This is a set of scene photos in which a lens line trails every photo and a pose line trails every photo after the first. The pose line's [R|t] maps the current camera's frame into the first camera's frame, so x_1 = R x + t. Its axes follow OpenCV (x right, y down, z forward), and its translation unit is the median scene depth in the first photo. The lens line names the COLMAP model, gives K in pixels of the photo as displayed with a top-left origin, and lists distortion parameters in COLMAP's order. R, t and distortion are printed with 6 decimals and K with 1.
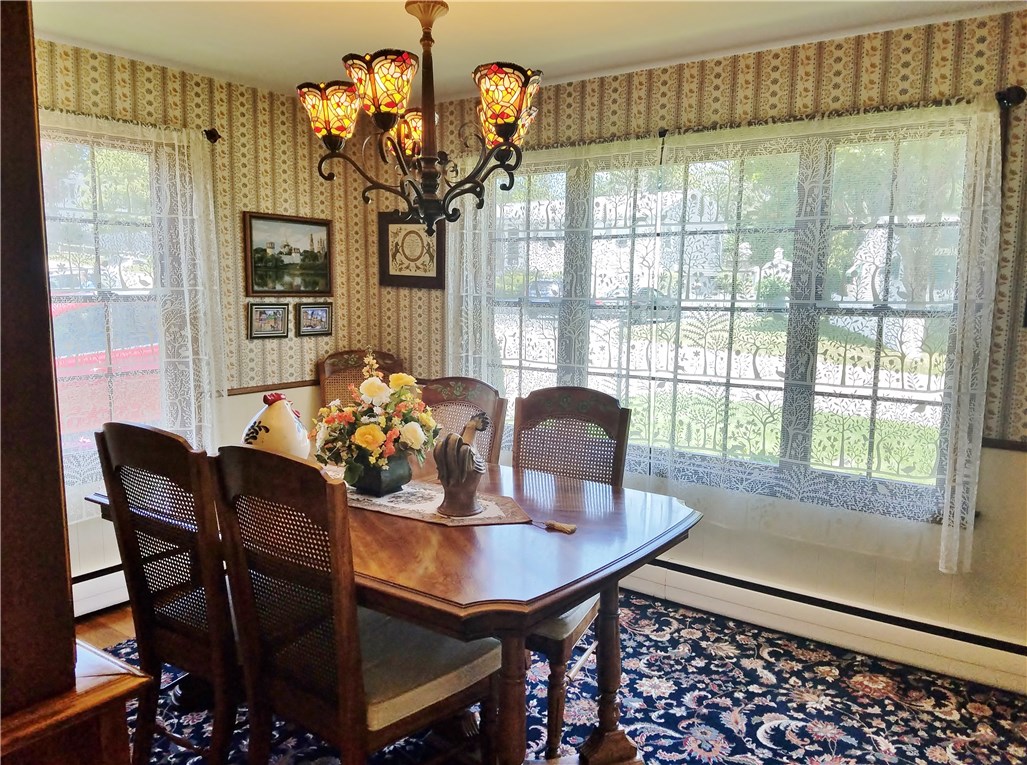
lens RADIAL K [[778.9, 0, 480.1], [0, 778.9, 411.0], [0, 0, 1]] dist [0.077271, -0.142984]
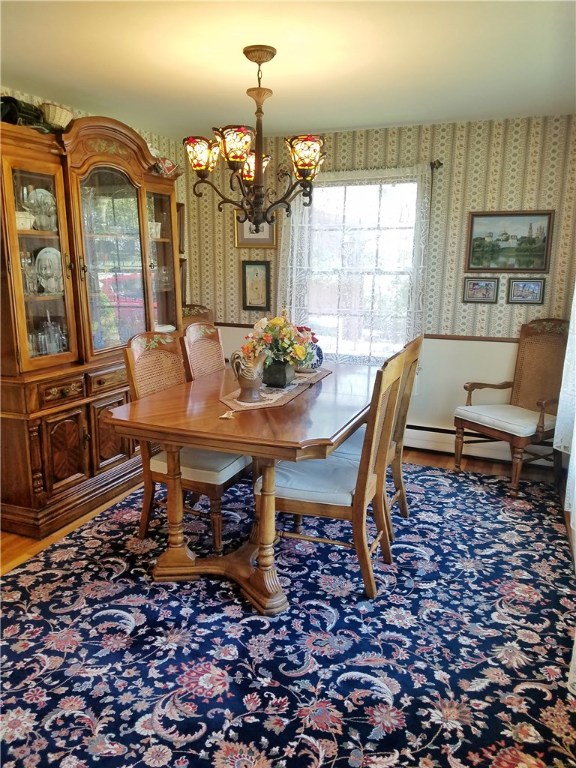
lens RADIAL K [[582.5, 0, 288.0], [0, 582.5, 384.0], [0, 0, 1]] dist [0.077271, -0.142984]
pose [[0.252117, 0.193557, -0.948142, 0.681351], [-0.155659, 0.975145, 0.157678, -0.066140], [0.955095, 0.107834, 0.275979, 0.419822]]
